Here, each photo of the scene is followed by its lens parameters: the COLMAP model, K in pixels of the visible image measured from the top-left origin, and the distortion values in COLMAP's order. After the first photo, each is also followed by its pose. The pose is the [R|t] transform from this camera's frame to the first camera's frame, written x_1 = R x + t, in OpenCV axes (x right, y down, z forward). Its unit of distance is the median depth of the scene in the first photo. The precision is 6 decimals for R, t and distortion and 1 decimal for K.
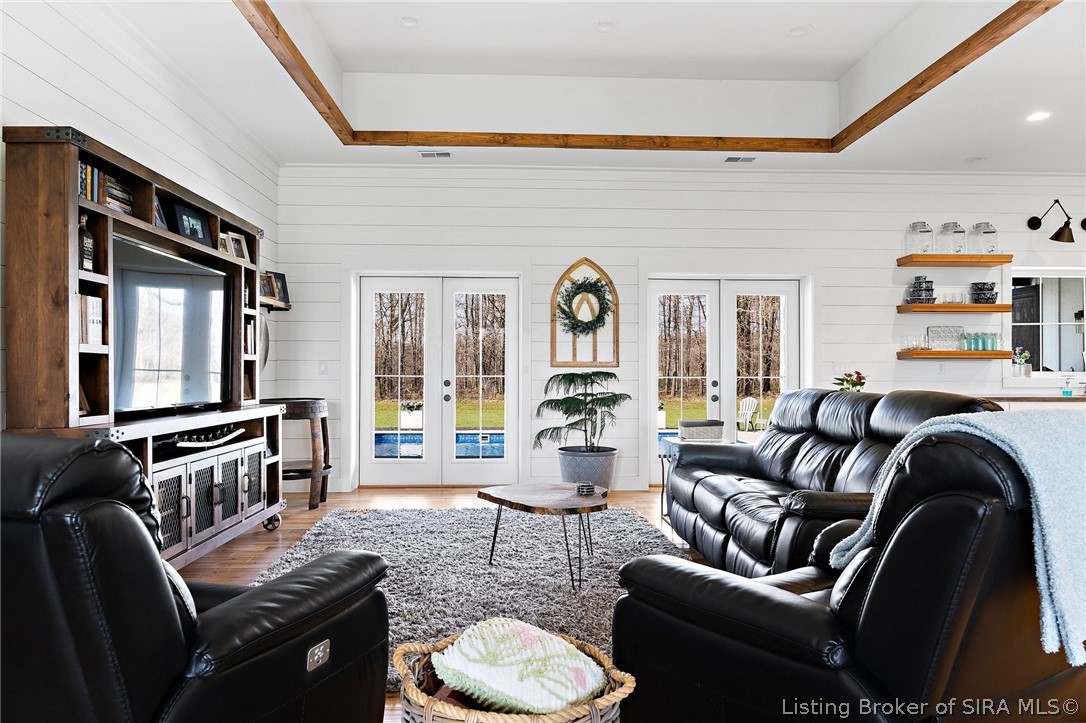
lens RADIAL K [[705.1, 0, 543.6], [0, 705.1, 364.4], [0, 0, 1]] dist [-0.000872, 0.002182]
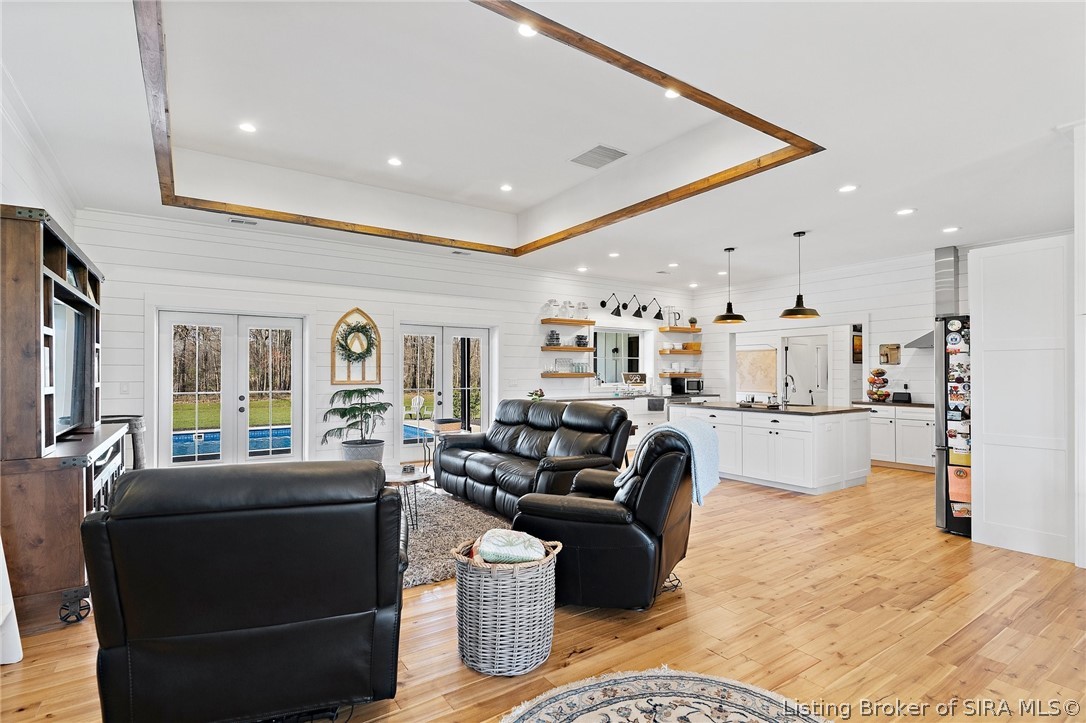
lens RADIAL K [[525.8, 0, 538.3], [0, 525.8, 371.1], [0, 0, 1]] dist [0.002906, -0.000382]
pose [[0.849874, 0.000535, 0.526986, -0.258059], [-0.003466, 0.999984, 0.004573, -0.039977], [-0.526975, -0.005713, 0.849862, -0.132227]]
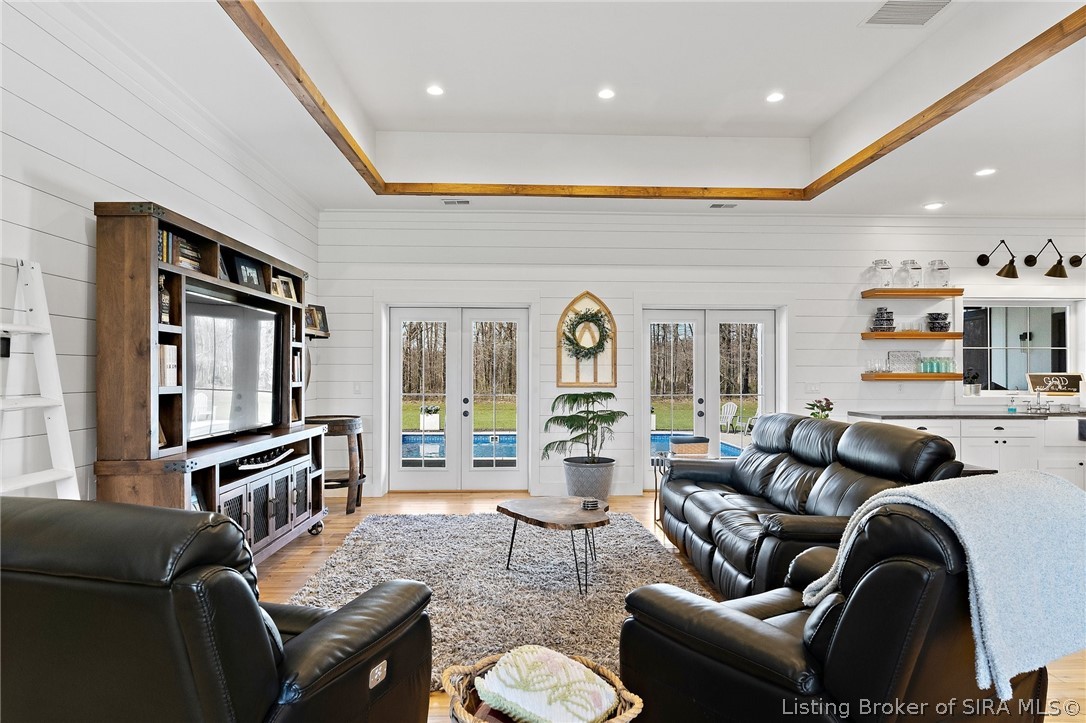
lens RADIAL K [[629.8, 0, 543.0], [0, 629.8, 366.8], [0, 0, 1]] dist [0.004771, 0.000798]
pose [[0.999991, 0.000223, -0.004256, -0.011071], [-0.000228, 0.999999, -0.001281, -0.038003], [0.004256, 0.001282, 0.999990, -0.026469]]
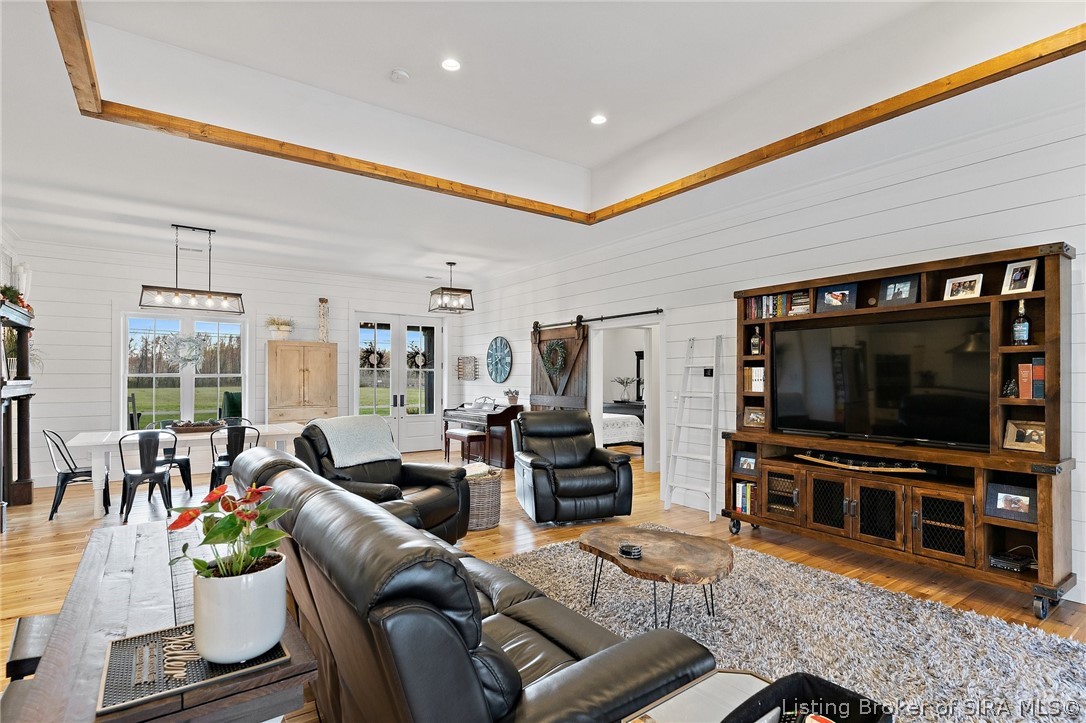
lens RADIAL K [[533.2, 0, 539.1], [0, 533.2, 376.4], [0, 0, 1]] dist [0.003452, 0.000115]
pose [[-0.837356, -0.002670, -0.546652, 0.441694], [0.002290, 0.999962, -0.008393, -0.037462], [0.546653, -0.008280, -0.837318, 1.236121]]
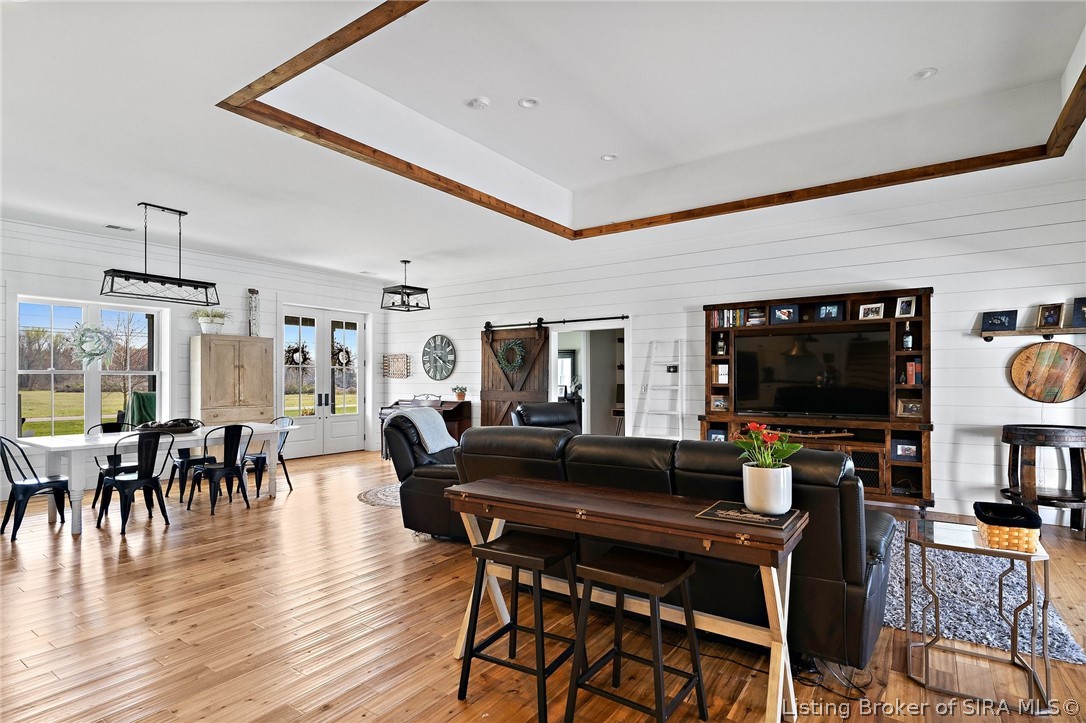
lens RADIAL K [[551.8, 0, 541.3], [0, 551.8, 376.4], [0, 0, 1]] dist [0.002462, 0.000193]
pose [[-0.607805, -0.001282, -0.794086, 0.869307], [0.007595, 0.999944, -0.007428, -0.027118], [0.794050, -0.010546, -0.607761, 1.093488]]
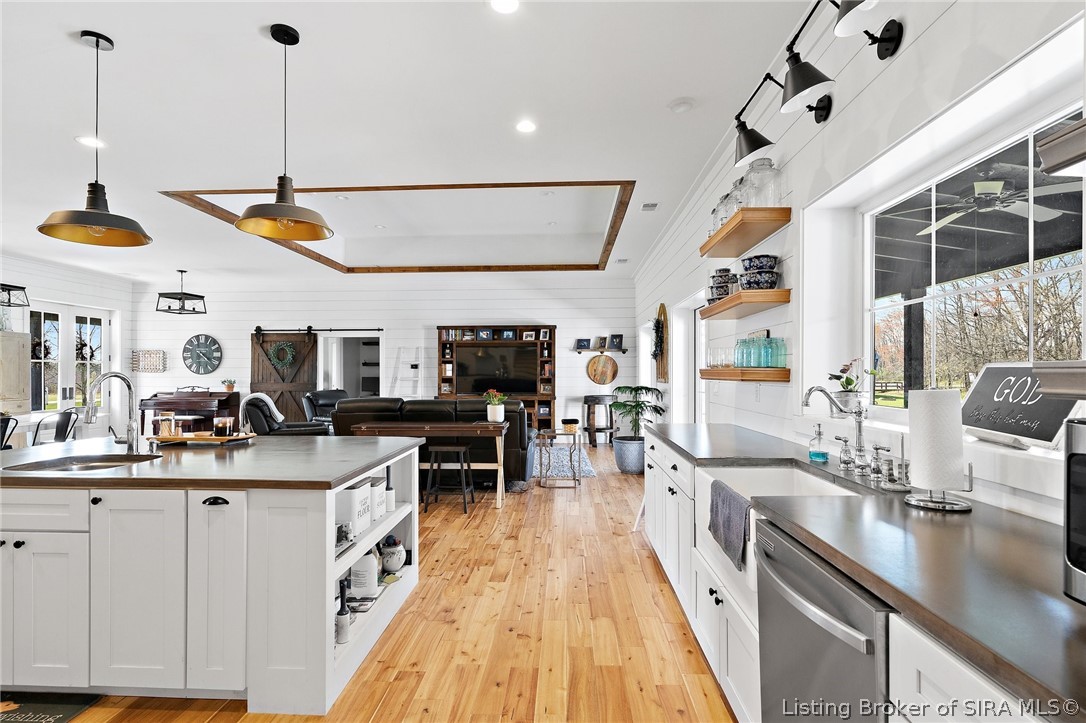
lens RADIAL K [[525.8, 0, 538.3], [0, 525.8, 371.1], [0, 0, 1]] dist [0.002906, -0.000382]
pose [[-0.094977, -0.001559, -0.995478, 1.505151], [0.008286, 0.999963, -0.002356, -0.027105], [0.995445, -0.008472, -0.094961, 1.164114]]
